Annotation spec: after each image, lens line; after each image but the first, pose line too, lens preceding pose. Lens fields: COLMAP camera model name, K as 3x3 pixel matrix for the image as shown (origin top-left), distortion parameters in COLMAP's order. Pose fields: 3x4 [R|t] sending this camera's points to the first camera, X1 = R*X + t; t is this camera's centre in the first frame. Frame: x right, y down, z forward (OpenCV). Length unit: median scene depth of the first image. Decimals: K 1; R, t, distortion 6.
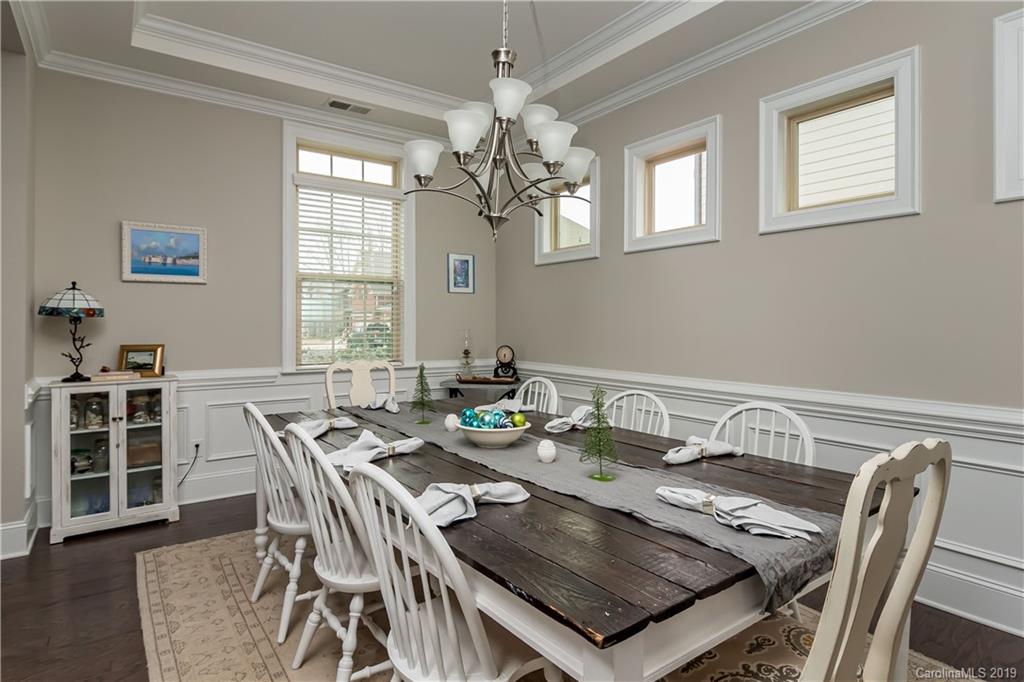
lens RADIAL K [[555.3, 0, 492.3], [0, 555.3, 321.8], [0, 0, 1]] dist [-0.000587, -0.002104]
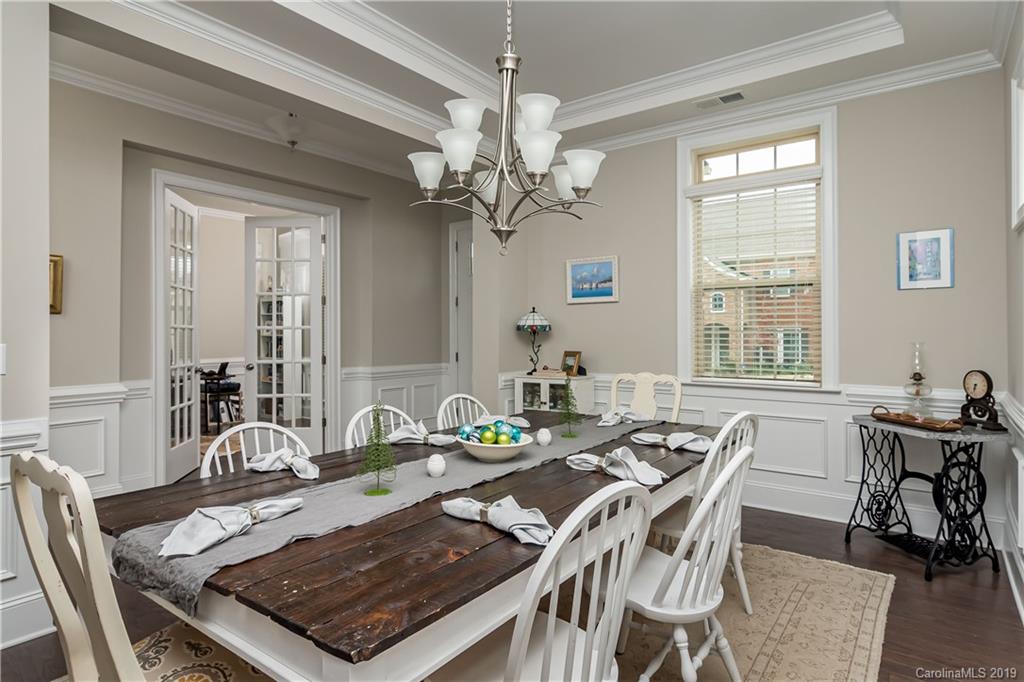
lens RADIAL K [[555.3, 0, 511.4], [0, 555.3, 336.0], [0, 0, 1]] dist [-0.000587, -0.002104]
pose [[0.321217, 0.001384, -0.947005, 0.550711], [0.008274, 0.999957, 0.004268, -0.002258], [0.946969, -0.009206, 0.321192, 0.407813]]
